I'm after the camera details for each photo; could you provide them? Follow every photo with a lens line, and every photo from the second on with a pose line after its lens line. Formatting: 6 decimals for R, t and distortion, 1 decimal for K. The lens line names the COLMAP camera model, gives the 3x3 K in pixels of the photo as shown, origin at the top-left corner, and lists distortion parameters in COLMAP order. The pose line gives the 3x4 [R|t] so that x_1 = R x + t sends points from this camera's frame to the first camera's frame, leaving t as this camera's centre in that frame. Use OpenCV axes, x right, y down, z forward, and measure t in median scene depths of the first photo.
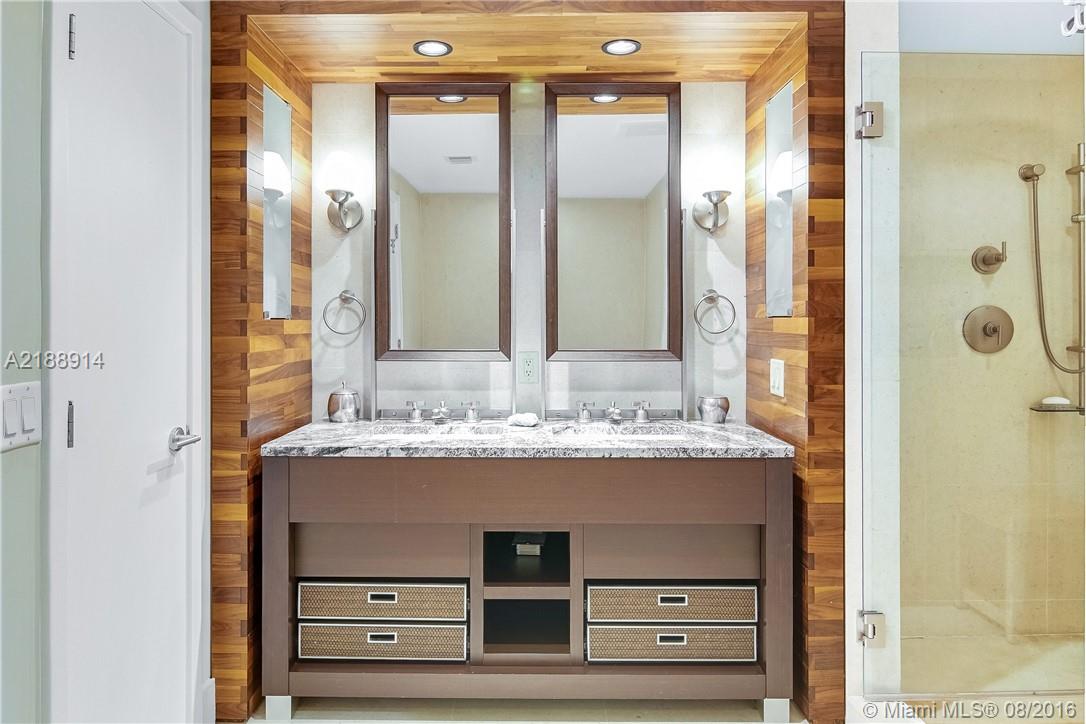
lens RADIAL K [[685.3, 0, 541.5], [0, 685.3, 330.6], [0, 0, 1]] dist [-0.012900, -0.003119]
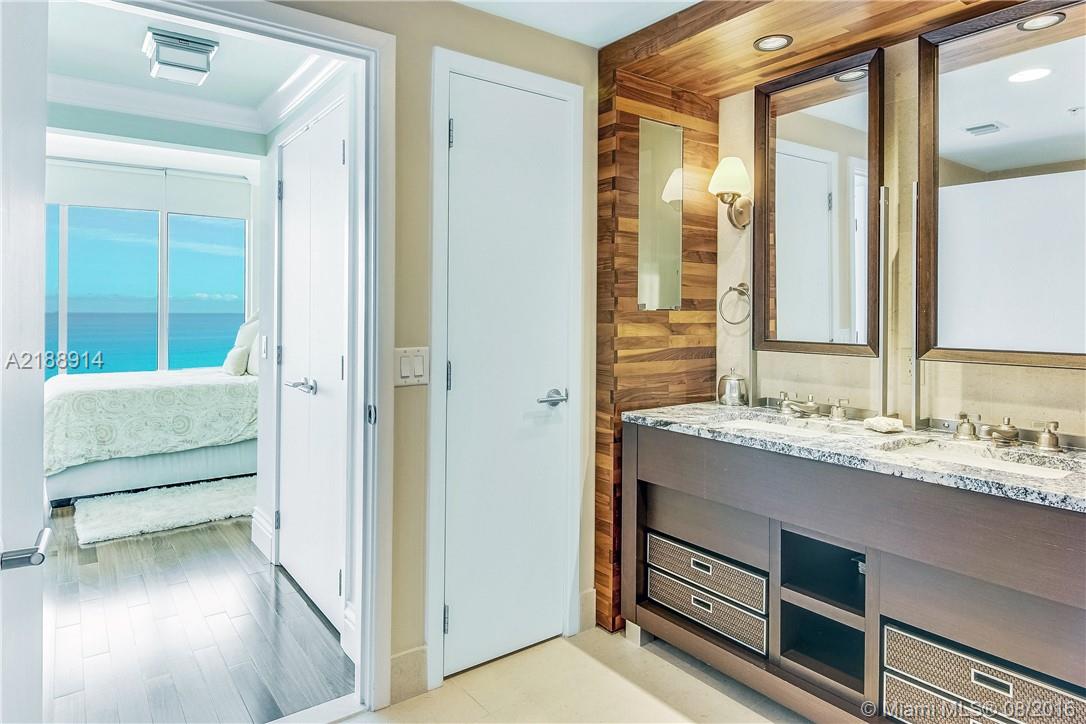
lens RADIAL K [[657.0, 0, 543.7], [0, 657.0, 310.7], [0, 0, 1]] dist [0.003017, -0.021272]
pose [[0.606619, 0.001781, -0.794991, 0.446614], [-0.015678, 0.999830, -0.009723, -0.001533], [0.794838, 0.018362, 0.606544, 0.161052]]
